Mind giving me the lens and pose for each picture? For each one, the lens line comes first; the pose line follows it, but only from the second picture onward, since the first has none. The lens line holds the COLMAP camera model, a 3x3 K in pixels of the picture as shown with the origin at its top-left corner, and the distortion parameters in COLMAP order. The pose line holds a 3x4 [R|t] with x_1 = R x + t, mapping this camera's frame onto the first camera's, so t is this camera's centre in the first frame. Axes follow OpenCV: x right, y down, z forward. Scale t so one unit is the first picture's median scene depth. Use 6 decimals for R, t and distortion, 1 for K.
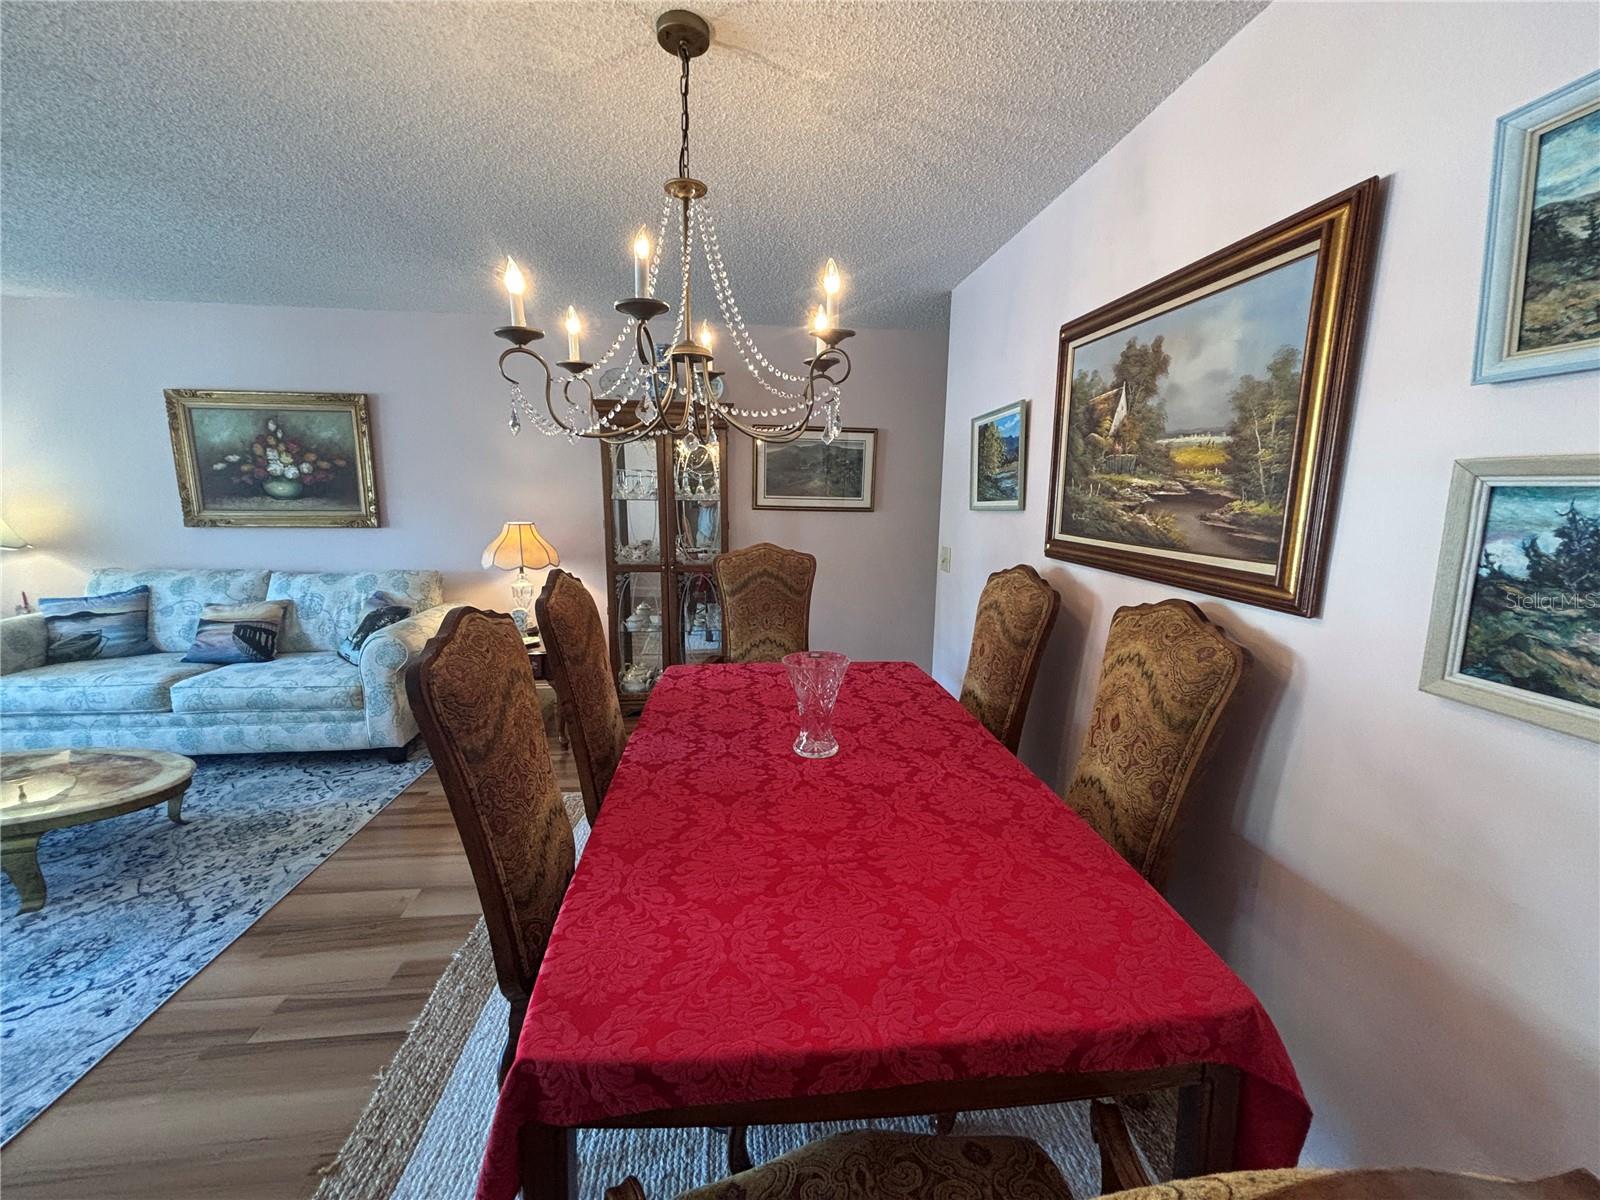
lens RADIAL K [[642.7, 0, 804.2], [0, 642.7, 576.7], [0, 0, 1]] dist [0.002849, -0.001747]
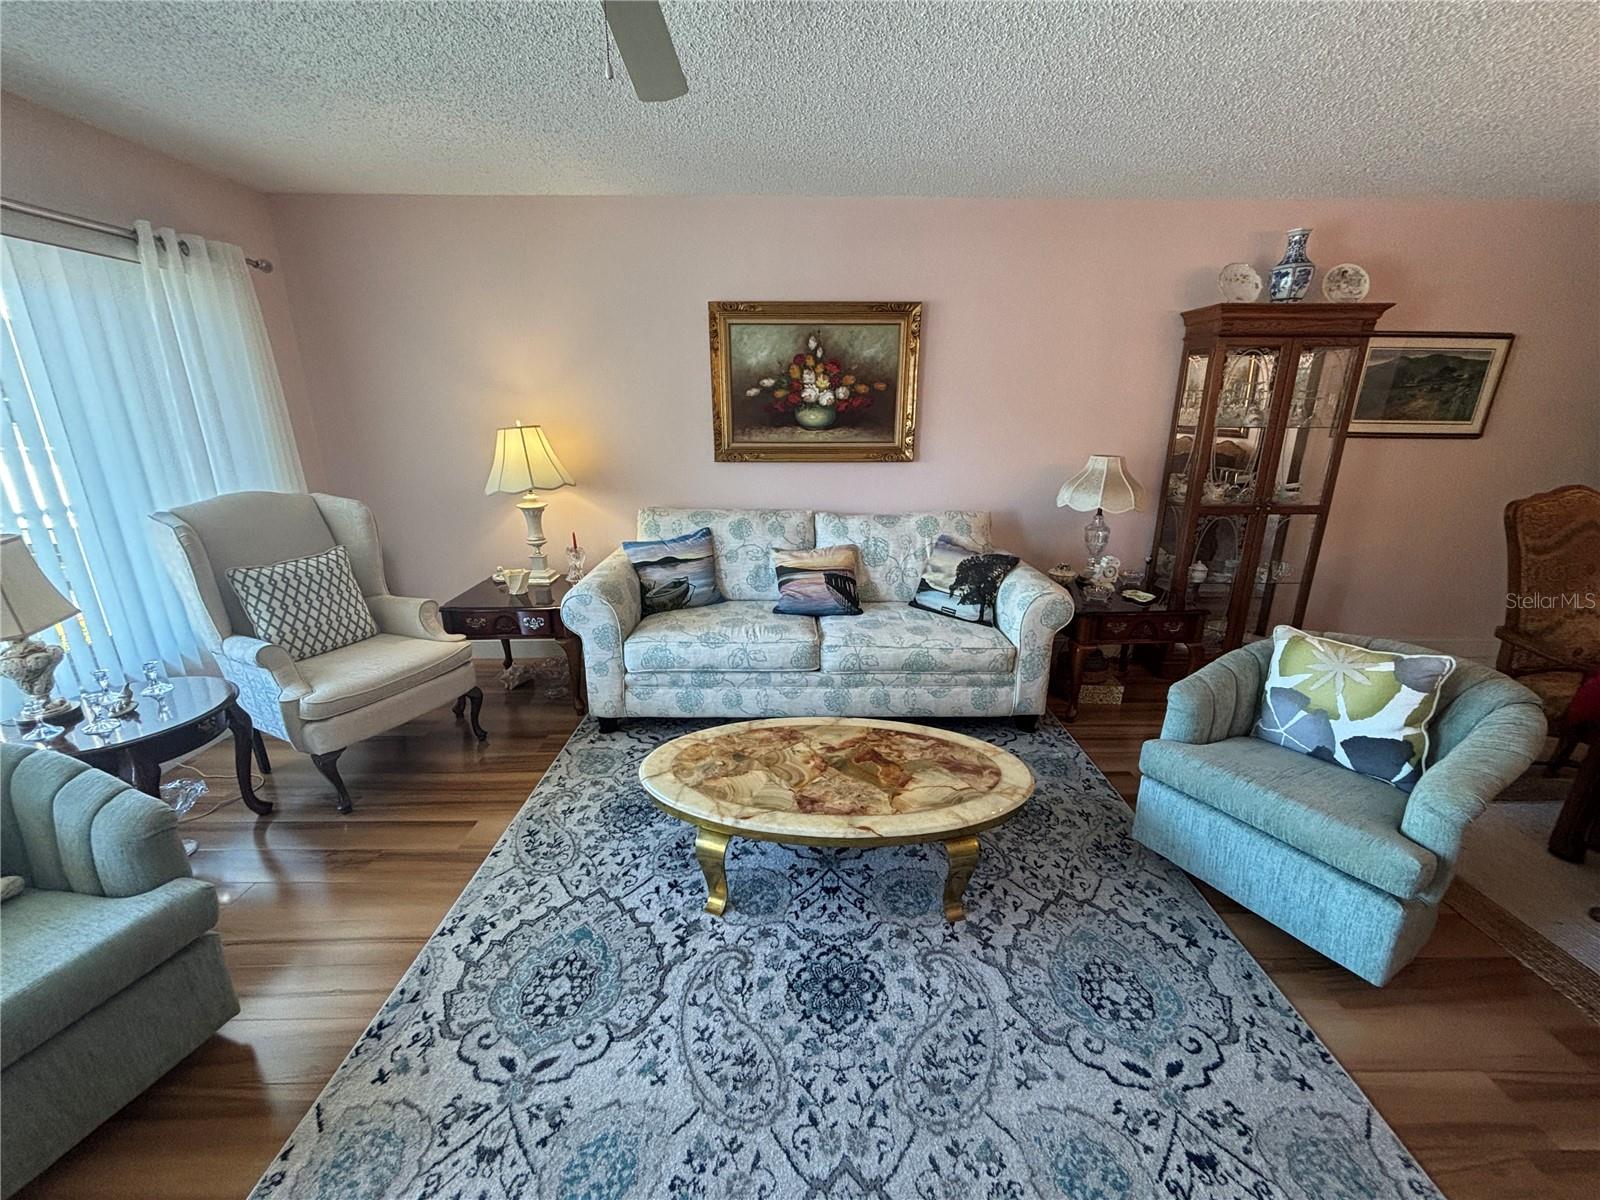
lens RADIAL K [[642.7, 0, 809.3], [0, 642.7, 589.7], [0, 0, 1]] dist [0.002849, -0.001747]
pose [[0.994458, 0.019210, -0.103364, -0.771147], [-0.004947, 0.990627, 0.136505, -0.023920], [0.105017, -0.135238, 0.985232, 0.101696]]
